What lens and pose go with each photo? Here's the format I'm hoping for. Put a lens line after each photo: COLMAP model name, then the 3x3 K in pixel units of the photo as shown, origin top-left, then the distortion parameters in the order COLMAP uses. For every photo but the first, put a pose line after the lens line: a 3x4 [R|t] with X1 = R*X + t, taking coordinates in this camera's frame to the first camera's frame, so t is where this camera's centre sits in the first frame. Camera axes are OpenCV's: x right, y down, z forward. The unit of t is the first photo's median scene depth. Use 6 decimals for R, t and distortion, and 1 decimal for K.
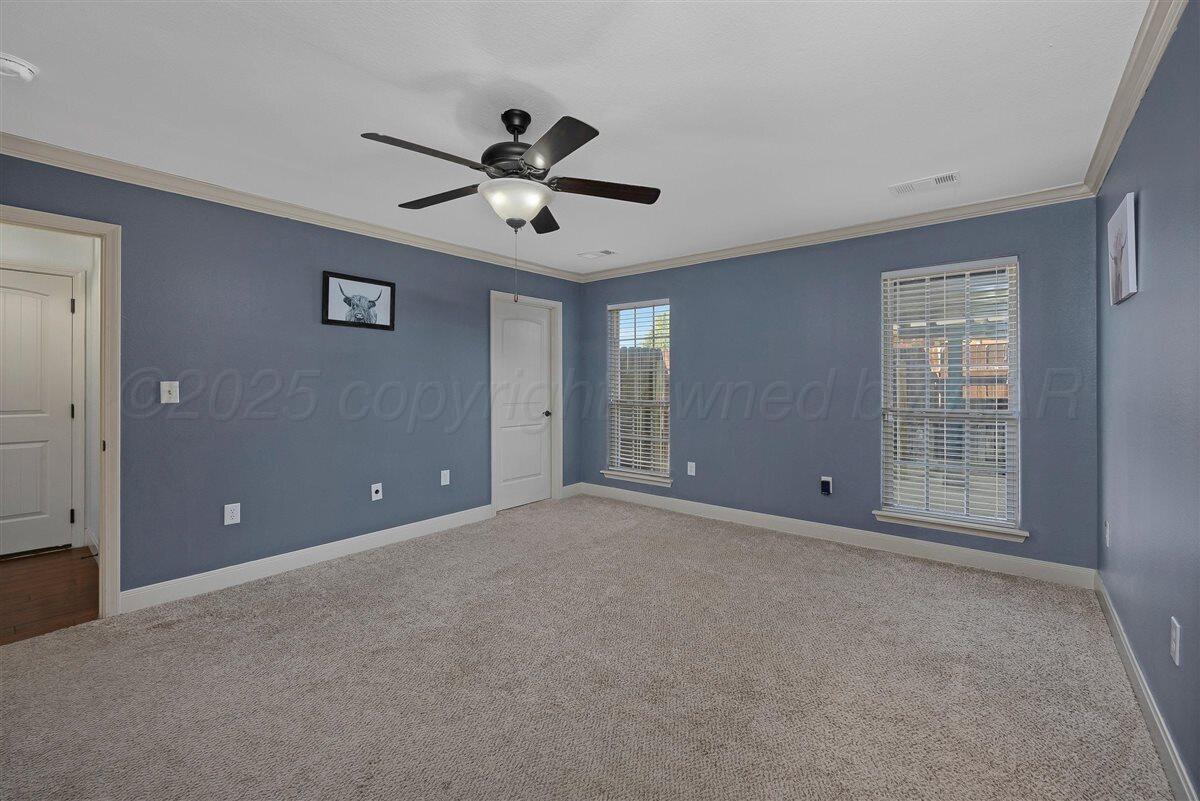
lens RADIAL K [[507.4, 0, 575.2], [0, 507.4, 380.2], [0, 0, 1]] dist [-0.002811, 0.000630]
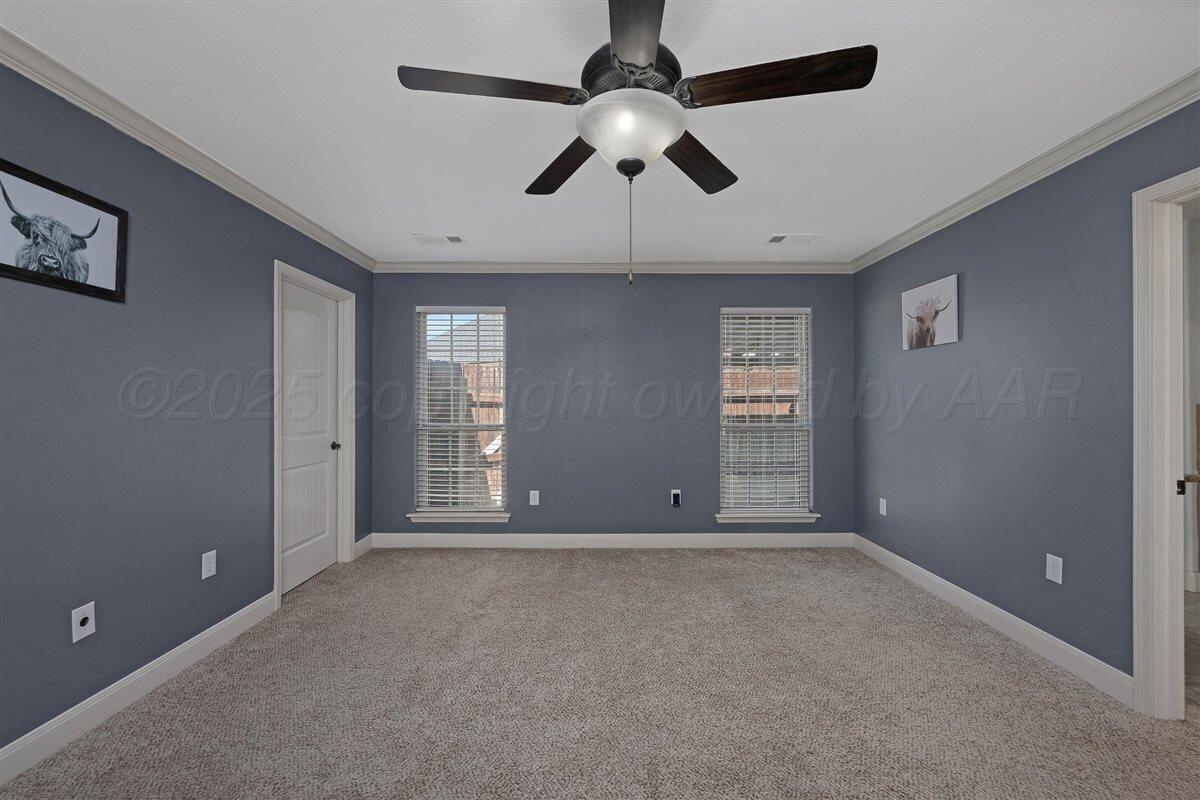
lens RADIAL K [[507.4, 0, 594.8], [0, 507.4, 398.2], [0, 0, 1]] dist [-0.002811, 0.000630]
pose [[0.749978, 0.006399, 0.661432, -0.346066], [-0.003229, 0.999977, -0.006013, 0.002637], [-0.661455, 0.002373, 0.749981, 0.297422]]
